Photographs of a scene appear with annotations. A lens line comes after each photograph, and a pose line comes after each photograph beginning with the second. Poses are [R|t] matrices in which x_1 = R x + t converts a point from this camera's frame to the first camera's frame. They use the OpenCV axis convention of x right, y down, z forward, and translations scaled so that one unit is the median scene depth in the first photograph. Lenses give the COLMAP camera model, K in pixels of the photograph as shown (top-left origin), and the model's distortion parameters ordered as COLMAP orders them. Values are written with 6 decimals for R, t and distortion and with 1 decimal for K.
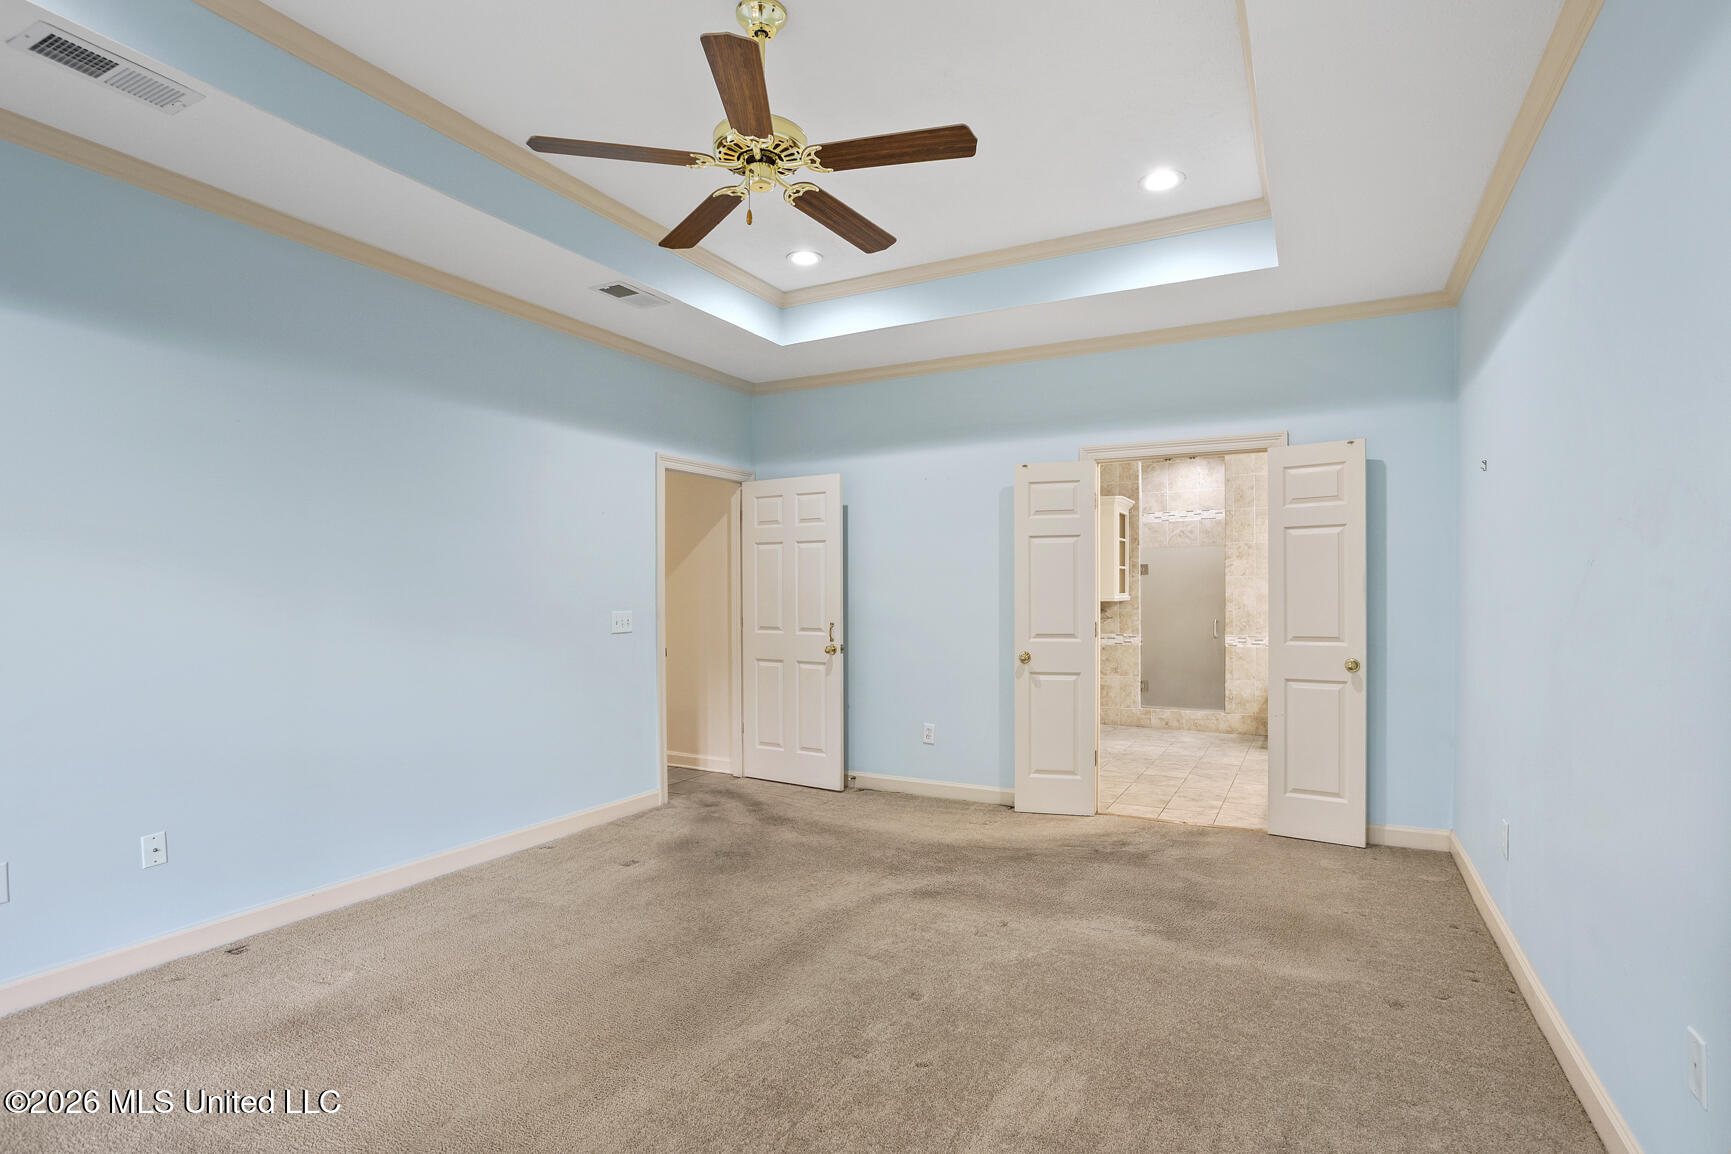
lens RADIAL K [[867.1, 0, 889.9], [0, 867.1, 616.3], [0, 0, 1]] dist [-0.048079, 0.034352]
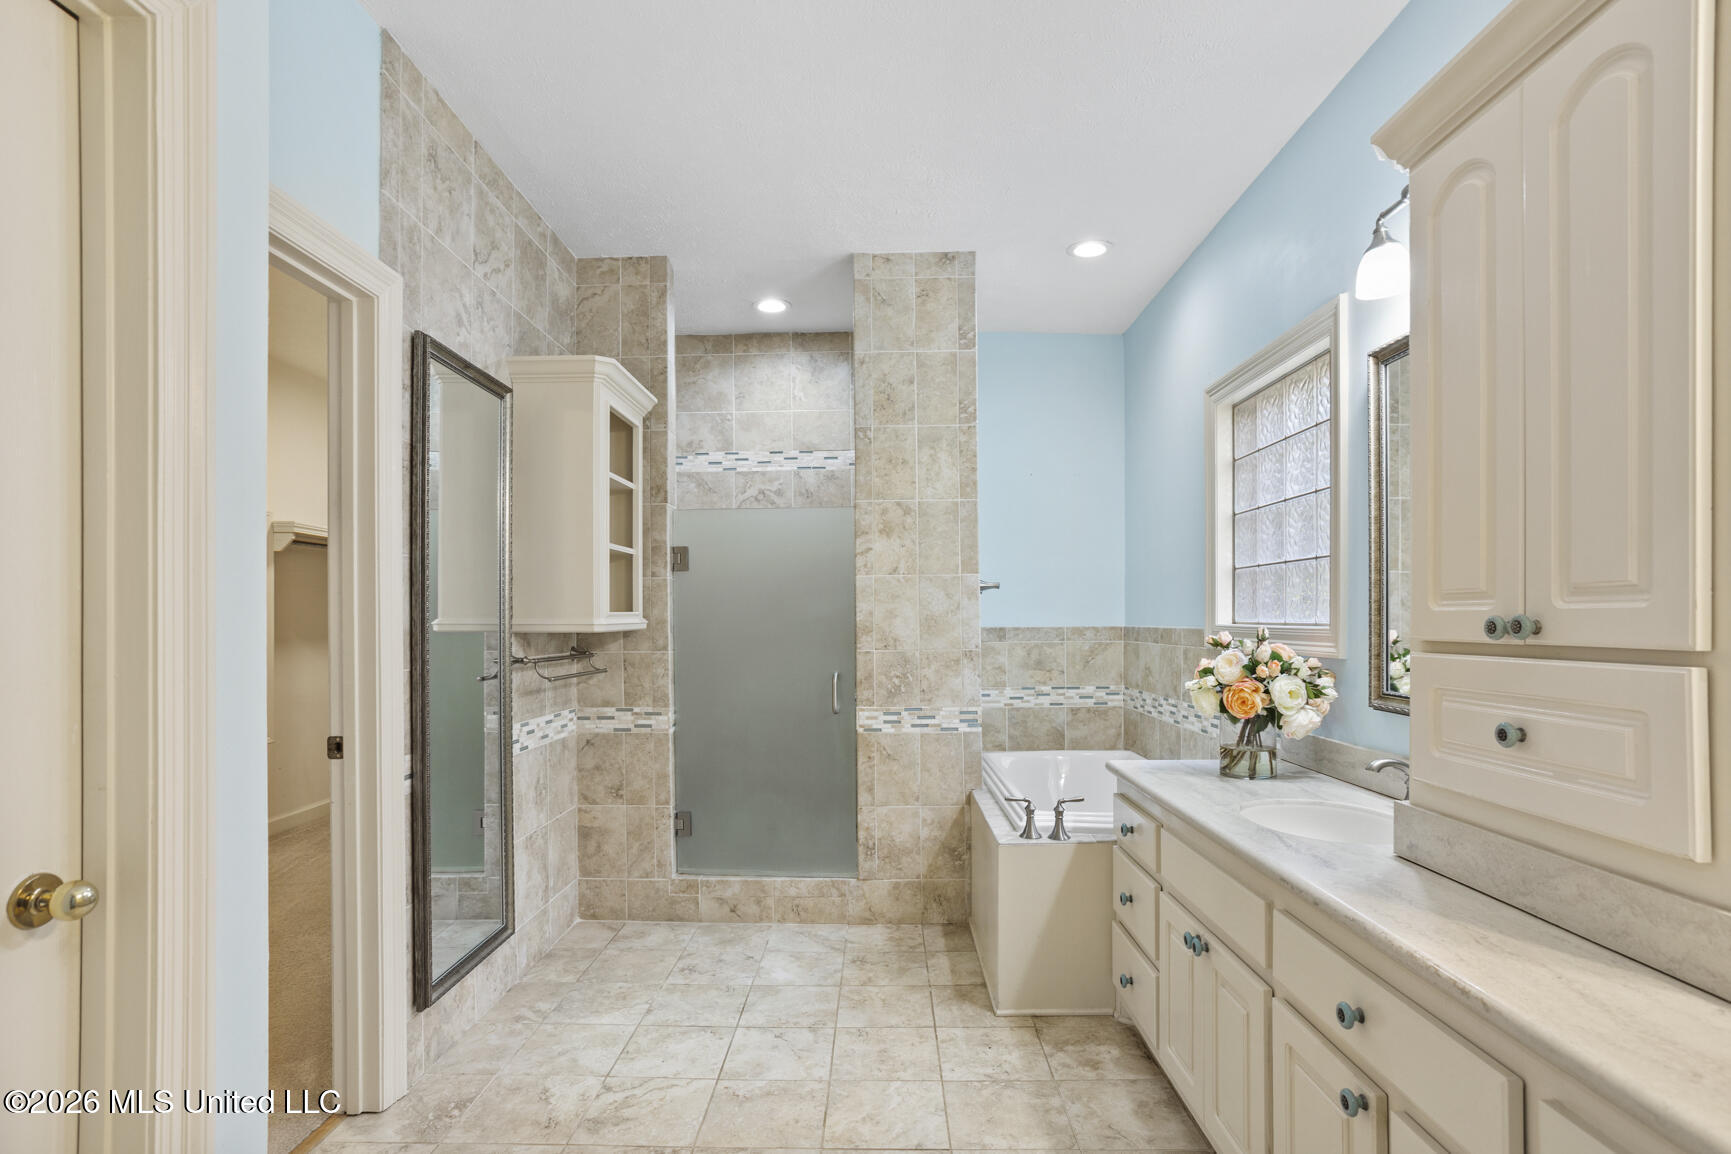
lens RADIAL K [[867.1, 0, 850.5], [0, 867.1, 632.0], [0, 0, 1]] dist [-0.048079, 0.034352]
pose [[0.908310, -0.007156, 0.418236, 0.192438], [0.008774, 0.999960, -0.001945, -0.015663], [-0.418206, 0.005436, 0.908336, 0.575114]]
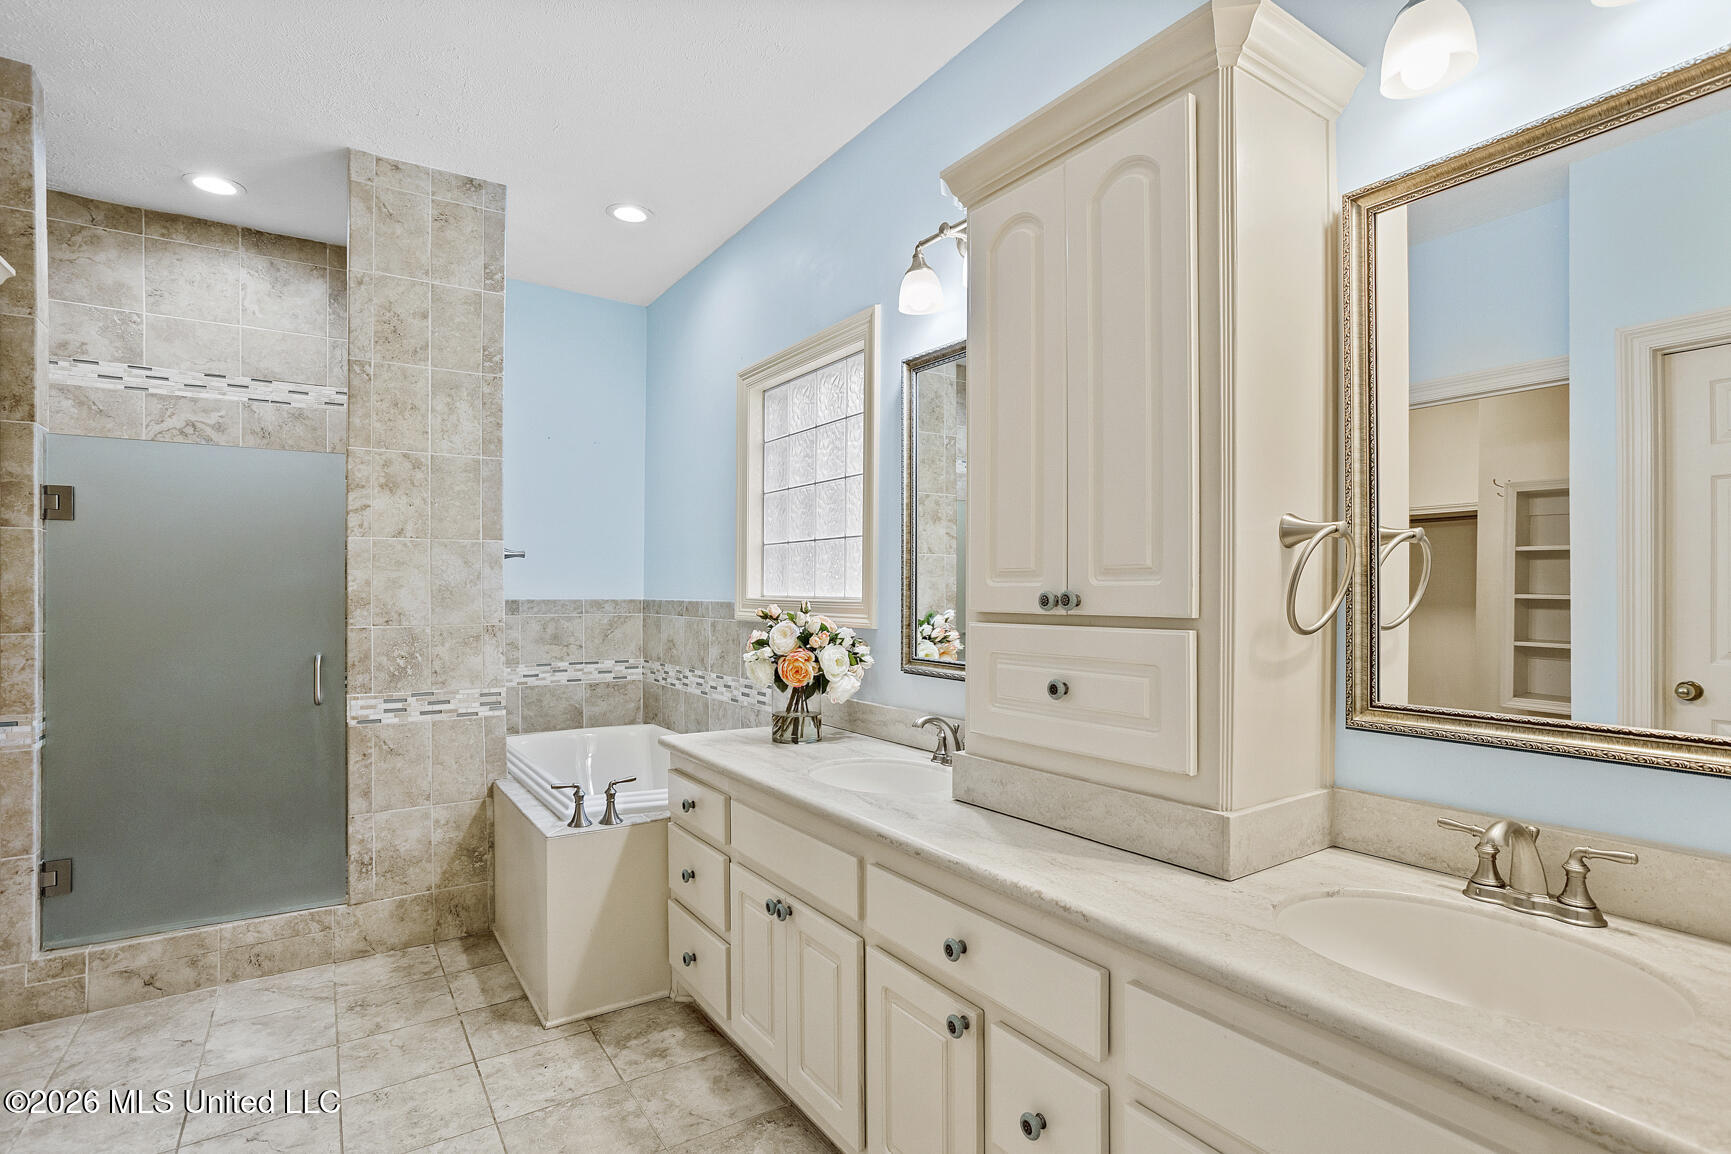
lens RADIAL K [[867.1, 0, 872.7], [0, 867.1, 591.9], [0, 0, 1]] dist [-0.048079, 0.034352]
pose [[0.508610, 0.003994, 0.860988, 0.181865], [0.010210, 0.999891, -0.010669, -0.015975], [-0.860936, 0.014217, 0.508514, 0.600146]]
